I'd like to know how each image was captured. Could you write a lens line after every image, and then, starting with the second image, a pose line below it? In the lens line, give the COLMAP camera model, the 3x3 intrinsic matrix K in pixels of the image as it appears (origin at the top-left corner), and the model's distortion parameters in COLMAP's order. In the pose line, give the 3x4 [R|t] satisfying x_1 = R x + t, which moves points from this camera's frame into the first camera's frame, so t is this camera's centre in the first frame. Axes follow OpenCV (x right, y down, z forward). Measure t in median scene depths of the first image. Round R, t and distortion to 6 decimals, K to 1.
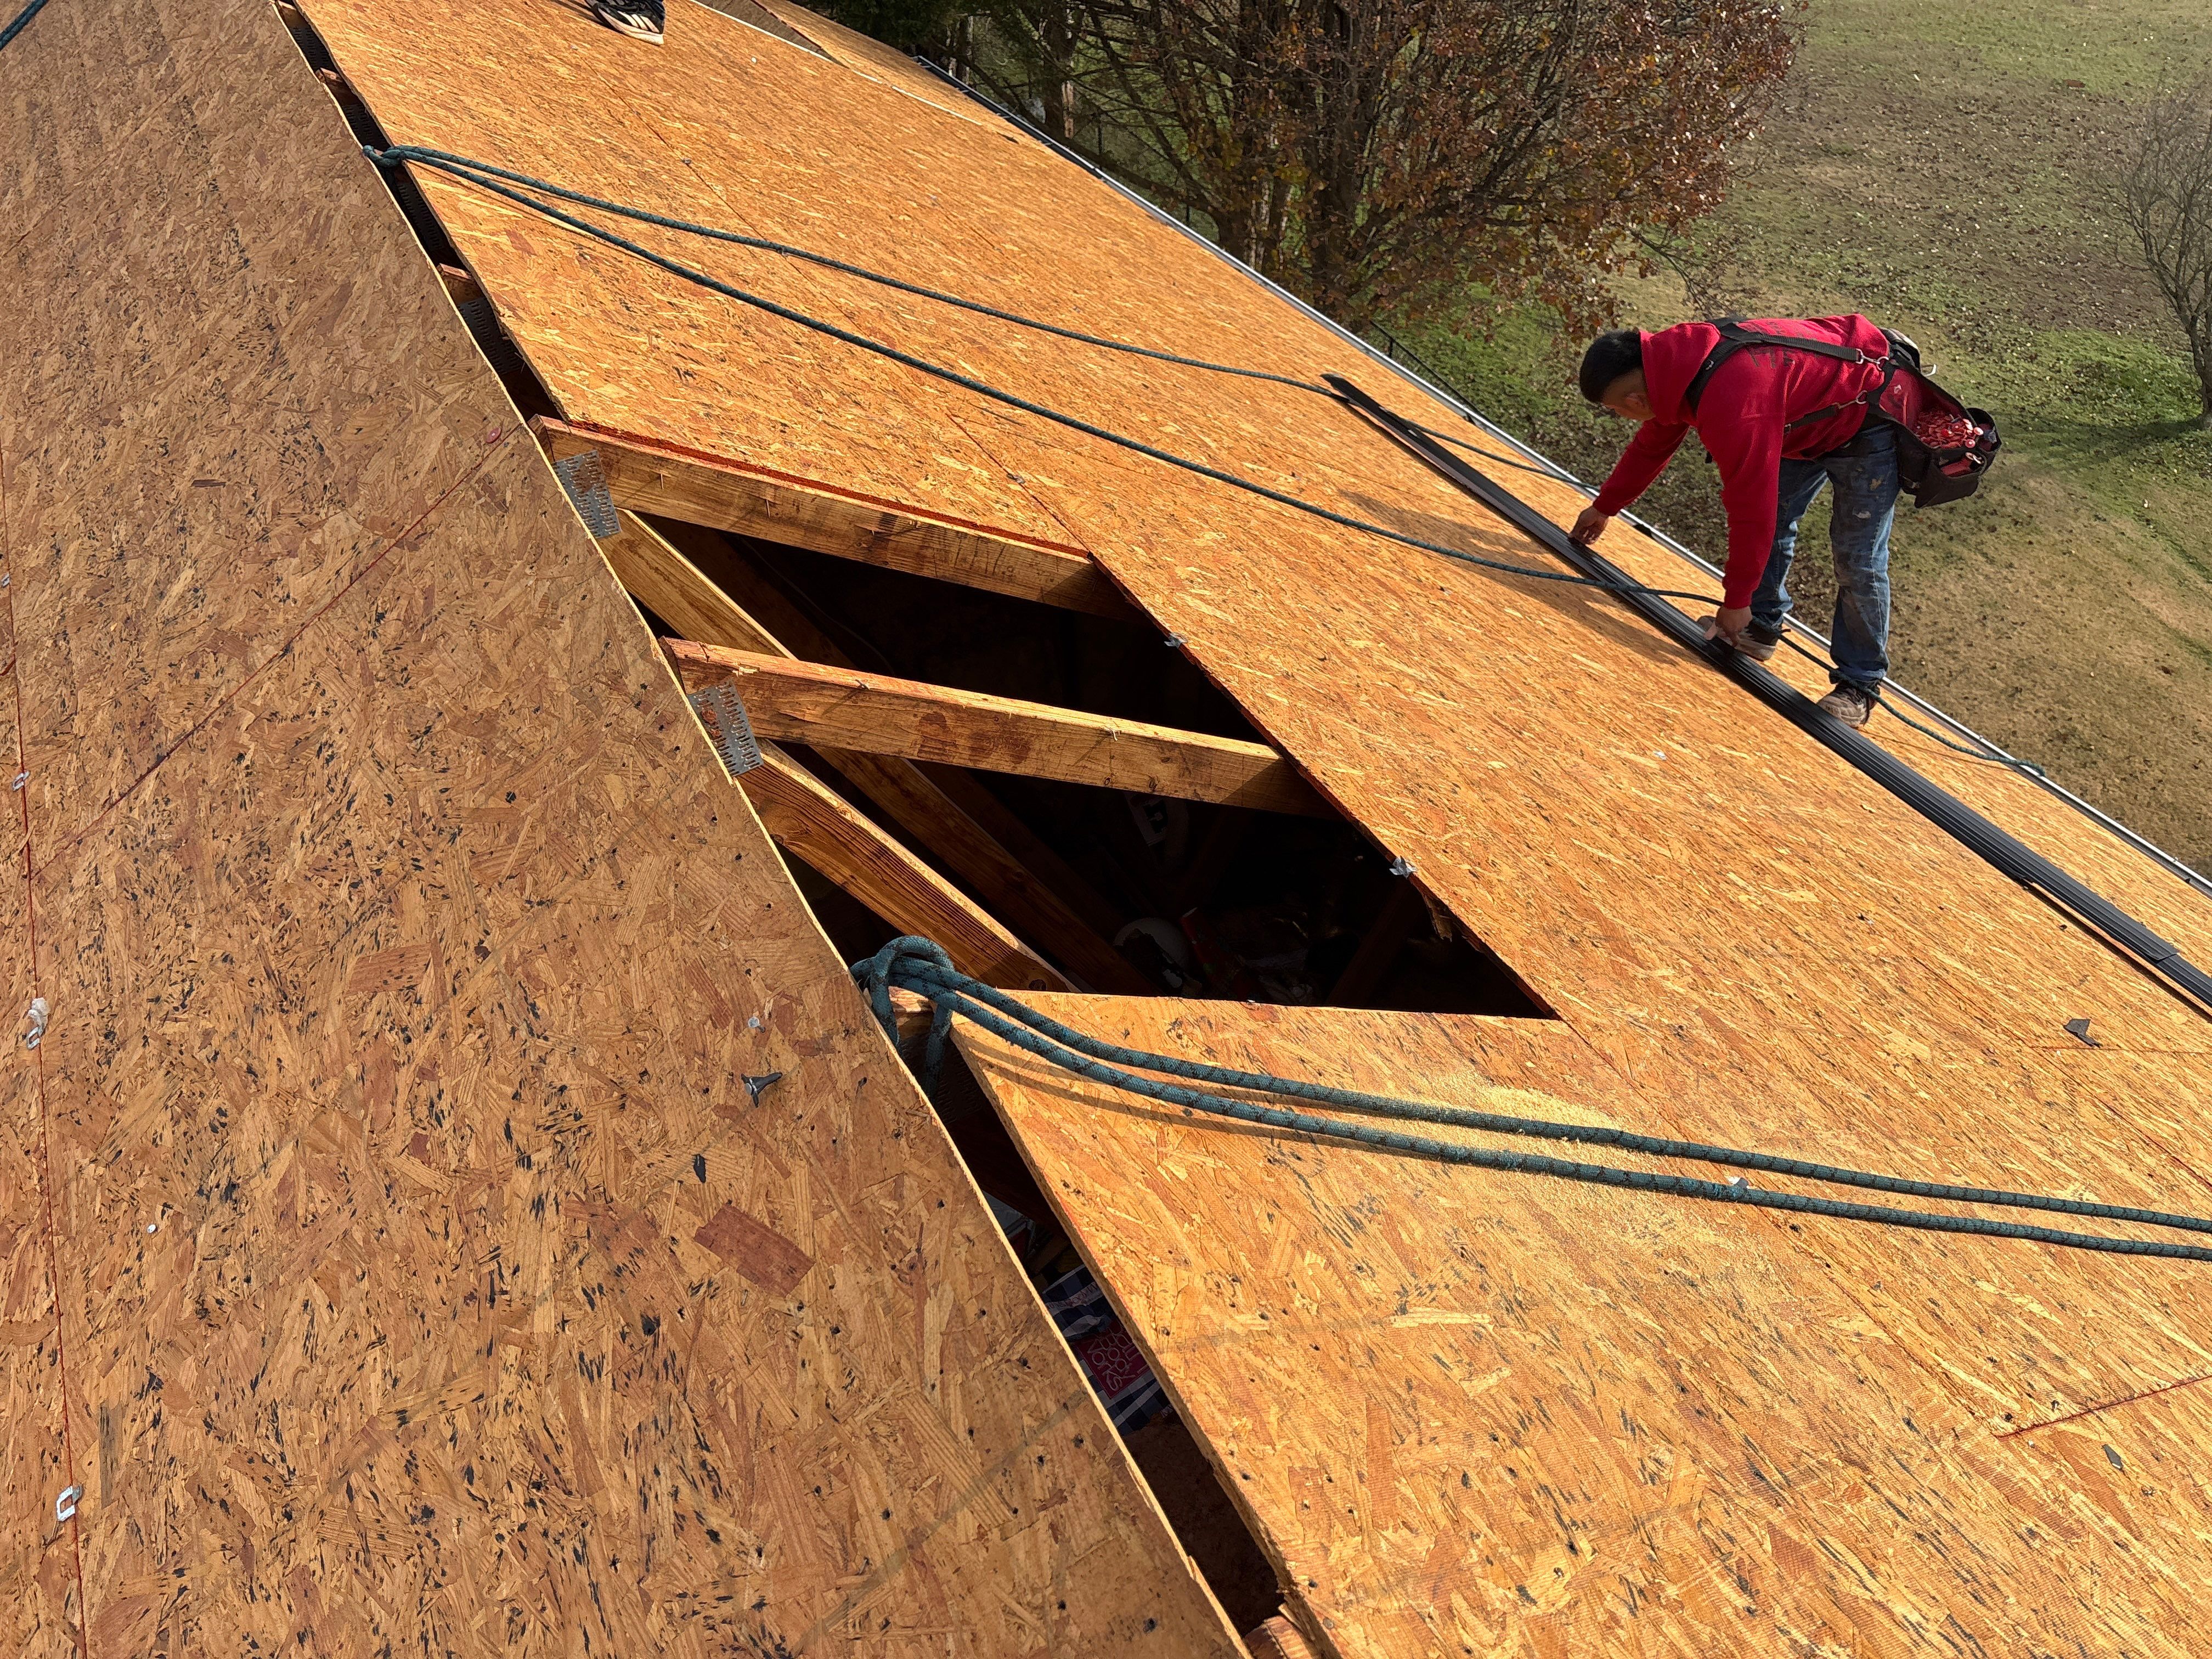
lens RADIAL K [[1537.3, 0, 1094.0], [0, 1537.3, 835.0], [0, 0, 1]] dist [0.068220, -0.066051]
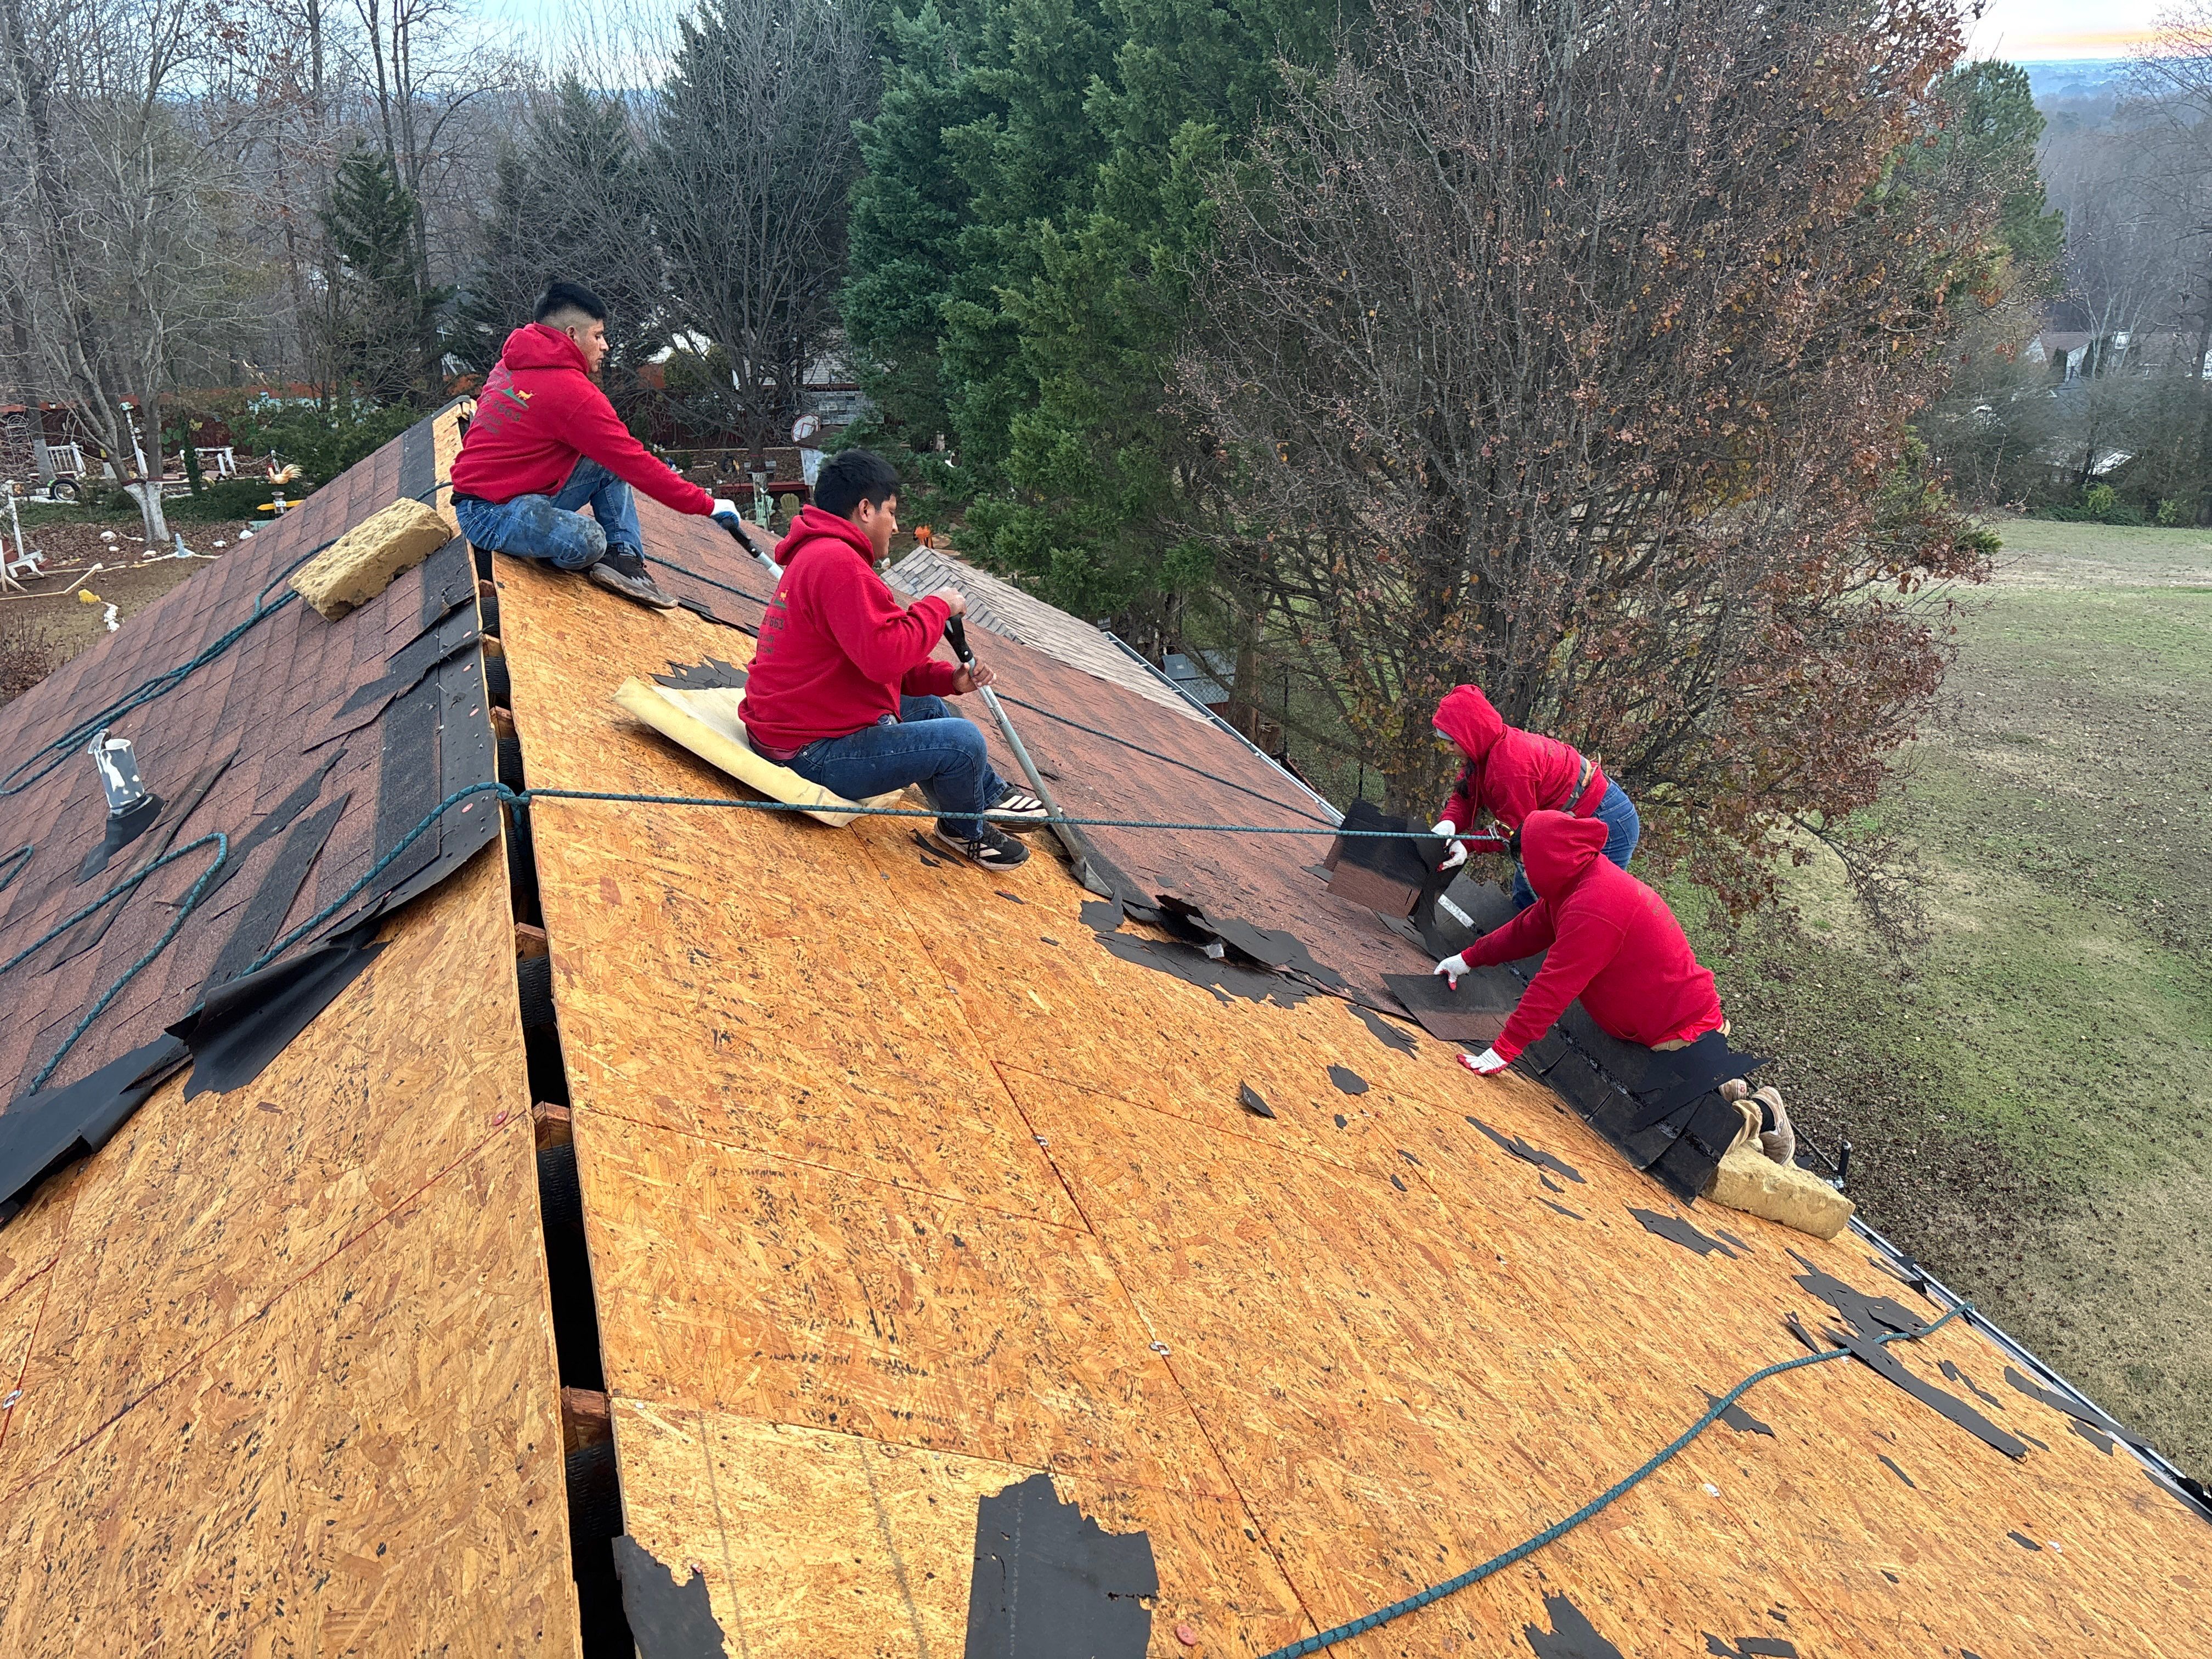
lens RADIAL K [[1537.3, 0, 1176.1], [0, 1537.3, 843.9], [0, 0, 1]] dist [0.068220, -0.066051]
pose [[0.991951, 0.073442, -0.103149, 0.152667], [-0.098062, 0.960925, -0.258856, -0.196474], [0.080108, 0.266887, 0.960393, -0.021422]]
